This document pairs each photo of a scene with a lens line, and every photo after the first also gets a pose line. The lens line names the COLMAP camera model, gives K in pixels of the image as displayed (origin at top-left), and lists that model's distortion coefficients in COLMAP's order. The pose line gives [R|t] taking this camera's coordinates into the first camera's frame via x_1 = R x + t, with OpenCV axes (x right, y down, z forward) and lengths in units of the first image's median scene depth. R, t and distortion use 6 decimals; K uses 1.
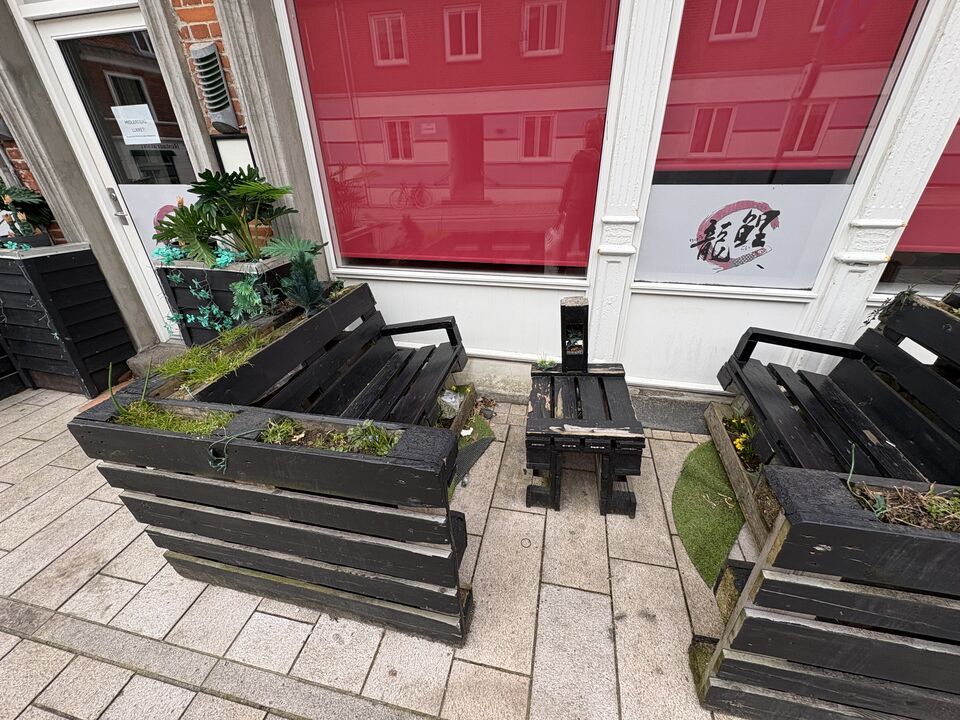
lens RADIAL K [[381.3, 0, 480.2], [0, 381.3, 358.6], [0, 0, 1]] dist [0.002138, -0.000934]
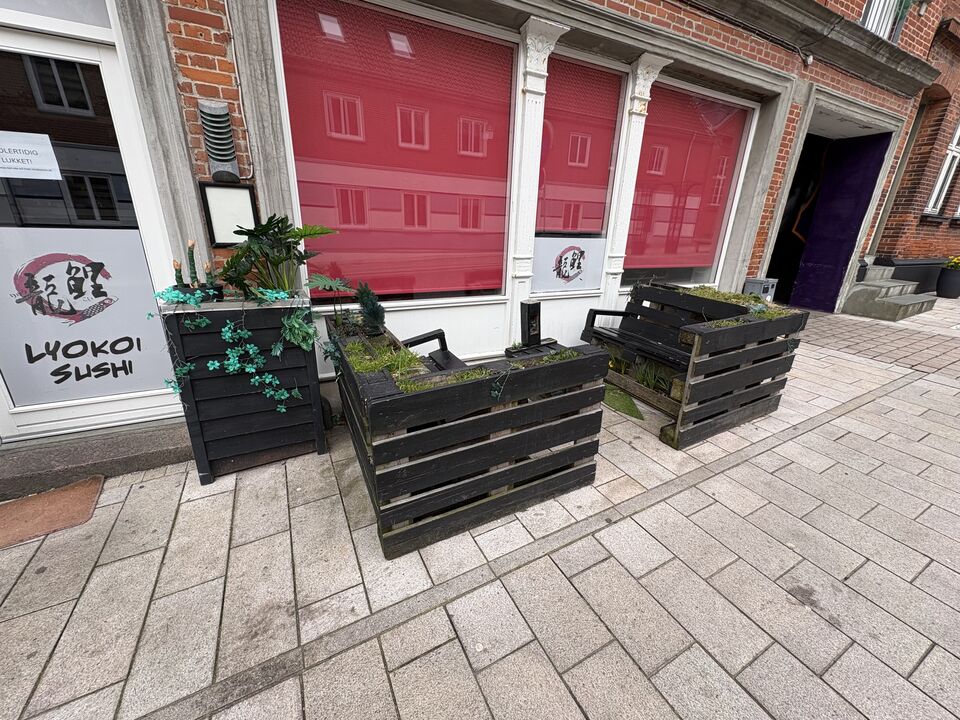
lens RADIAL K [[381.3, 0, 479.3], [0, 381.3, 358.9], [0, 0, 1]] dist [0.002138, -0.000934]
pose [[0.761607, -0.175864, 0.623720, -0.964623], [0.270134, 0.961021, -0.058883, 0.123255], [-0.589052, 0.213334, 0.779427, -0.109050]]
